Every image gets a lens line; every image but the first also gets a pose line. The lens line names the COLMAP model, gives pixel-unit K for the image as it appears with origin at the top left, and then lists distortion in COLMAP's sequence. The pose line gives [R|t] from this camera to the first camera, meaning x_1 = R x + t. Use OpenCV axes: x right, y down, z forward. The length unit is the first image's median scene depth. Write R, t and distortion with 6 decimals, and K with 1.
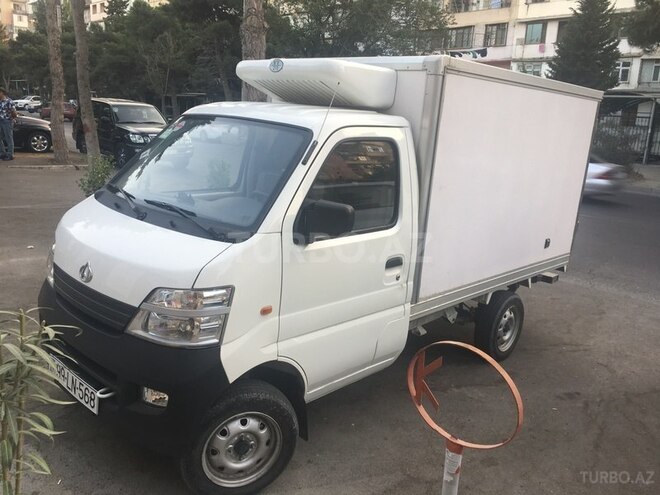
lens RADIAL K [[559.0, 0, 330.0], [0, 559.0, 247.5], [0, 0, 1]] dist [0.085375, -0.115529]
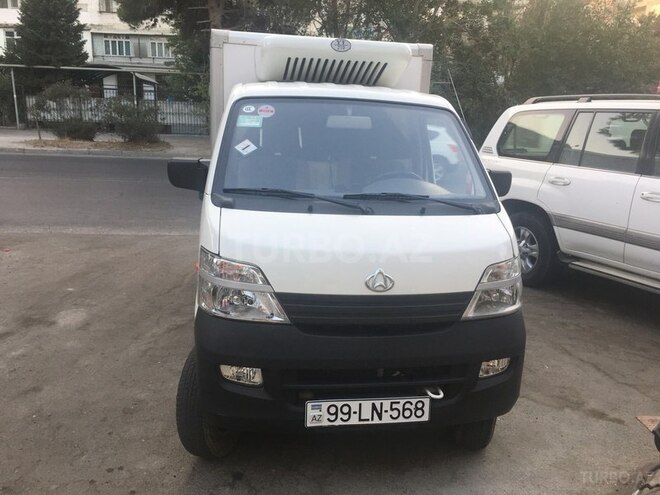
lens RADIAL K [[559.0, 0, 330.0], [0, 559.0, 247.5], [0, 0, 1]] dist [0.085375, -0.115529]
pose [[0.598698, -0.221951, 0.769609, -0.728876], [0.185468, 0.973142, 0.136369, -0.090231], [-0.779206, 0.061094, 0.623783, 0.326616]]
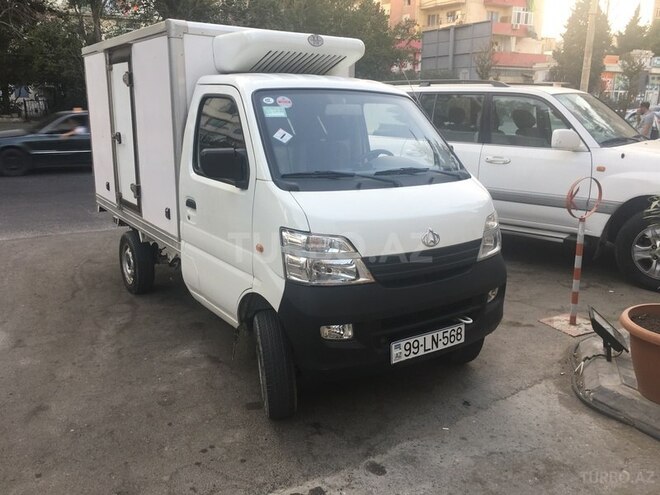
lens RADIAL K [[559.0, 0, 330.0], [0, 559.0, 247.5], [0, 0, 1]] dist [0.085375, -0.115529]
pose [[0.206197, -0.302475, 0.930587, -0.958066], [0.222686, 0.940575, 0.256379, -0.168812], [-0.952835, 0.154364, 0.261300, 0.578290]]
